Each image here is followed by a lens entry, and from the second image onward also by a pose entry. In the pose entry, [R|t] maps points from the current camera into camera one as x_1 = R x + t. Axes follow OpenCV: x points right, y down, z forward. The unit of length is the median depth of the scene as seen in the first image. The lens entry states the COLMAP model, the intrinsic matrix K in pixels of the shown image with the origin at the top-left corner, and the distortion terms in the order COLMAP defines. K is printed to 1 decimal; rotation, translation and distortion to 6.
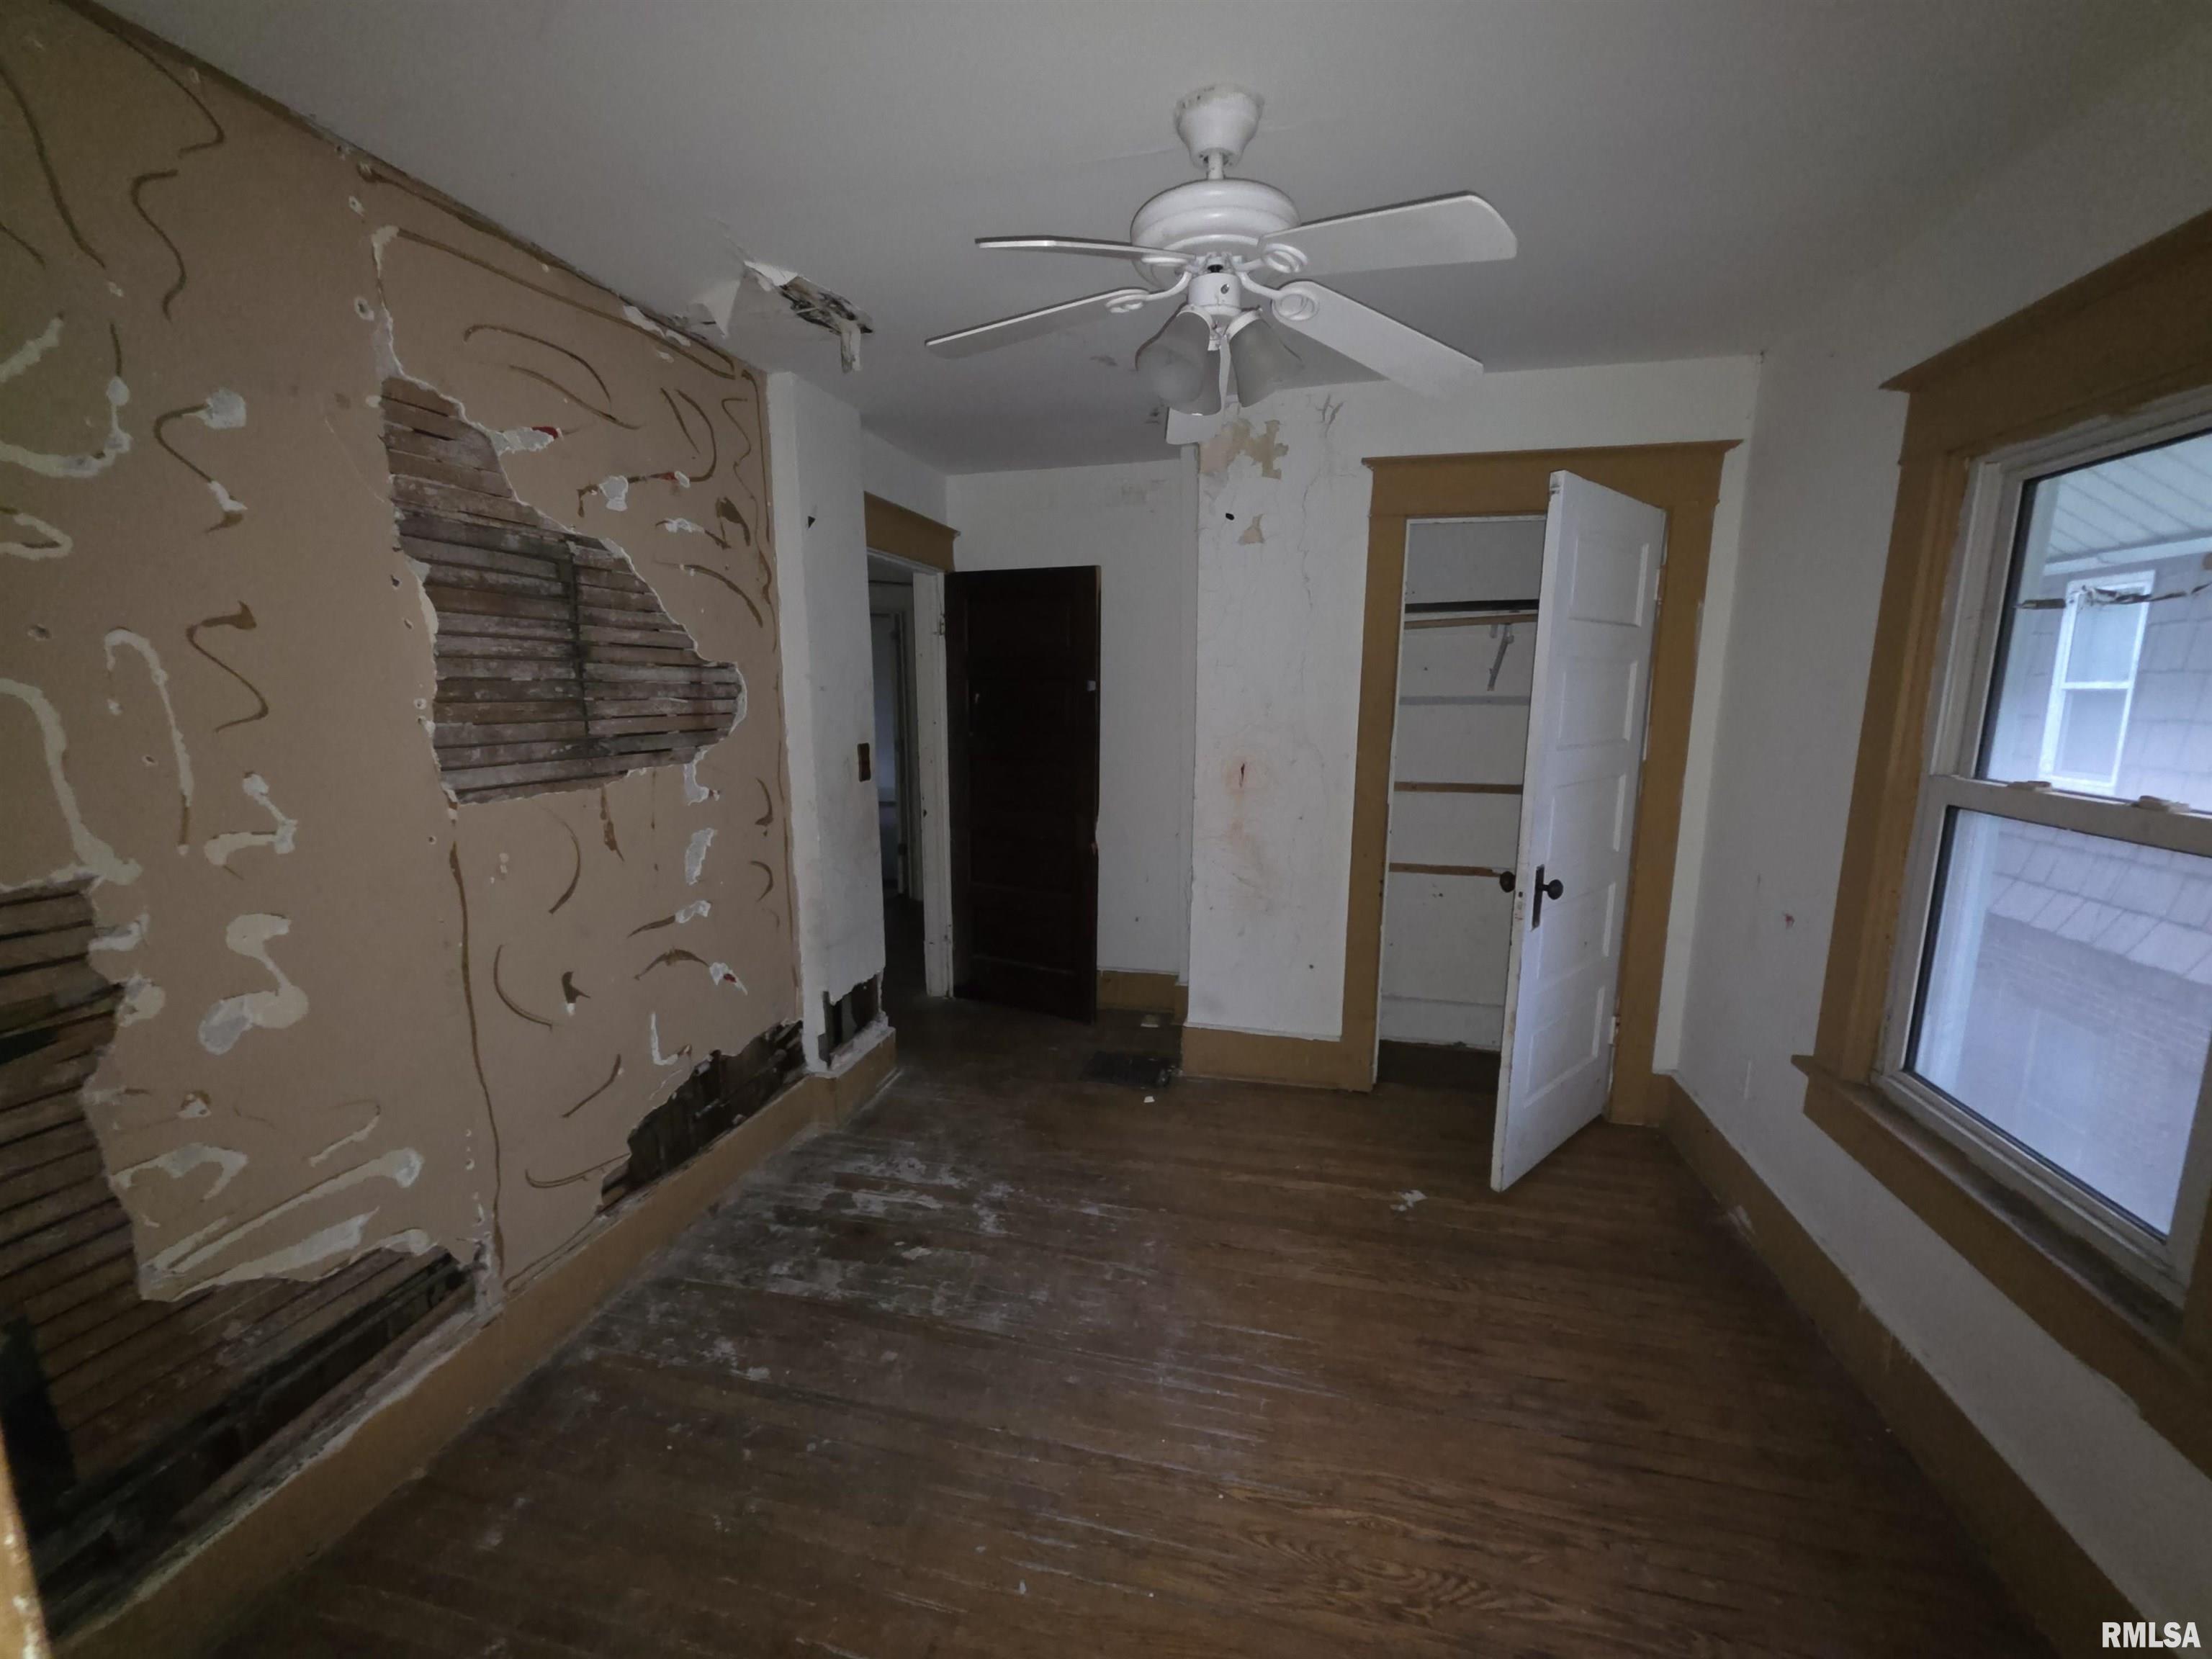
lens RADIAL K [[883.7, 0, 1102.8], [0, 883.7, 828.2], [0, 0, 1]] dist [0.003479, -0.000781]
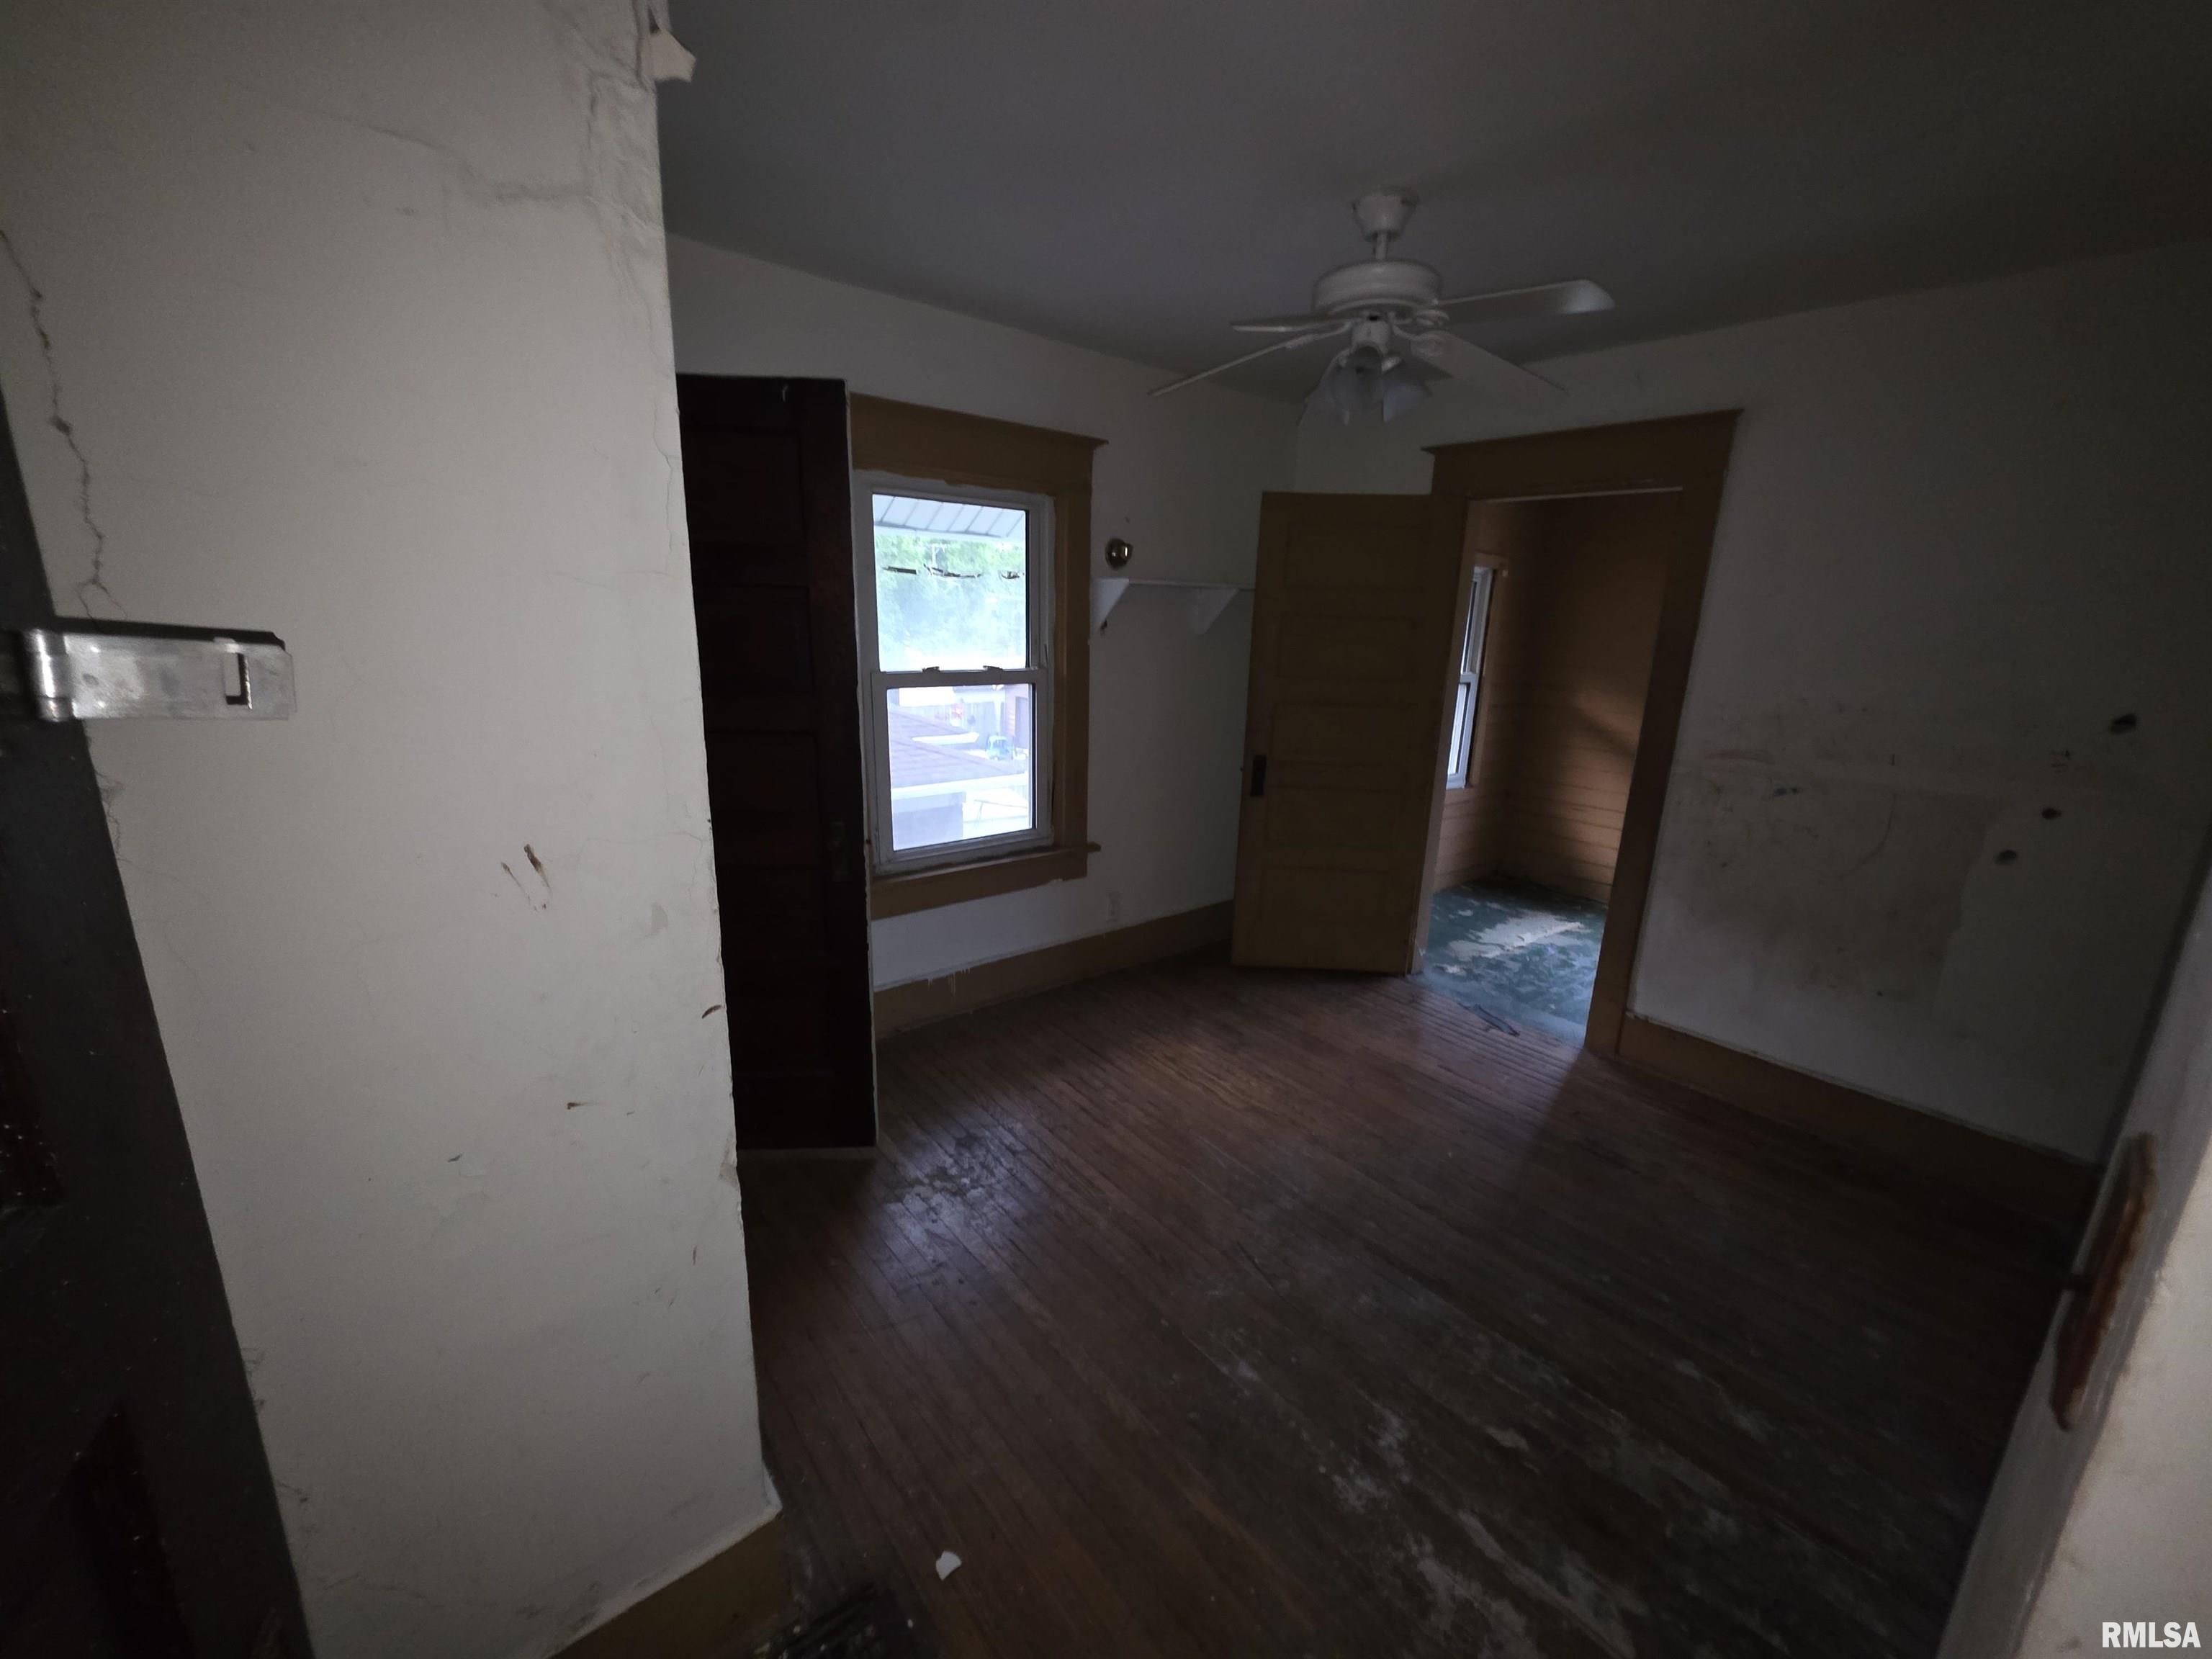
lens RADIAL K [[883.7, 0, 1110.4], [0, 883.7, 837.3], [0, 0, 1]] dist [0.003479, -0.000781]
pose [[-0.803627, -0.163095, 0.572349, -0.283973], [0.074105, 0.926808, 0.368152, -0.260853], [-0.590501, 0.338271, -0.732722, 1.551987]]
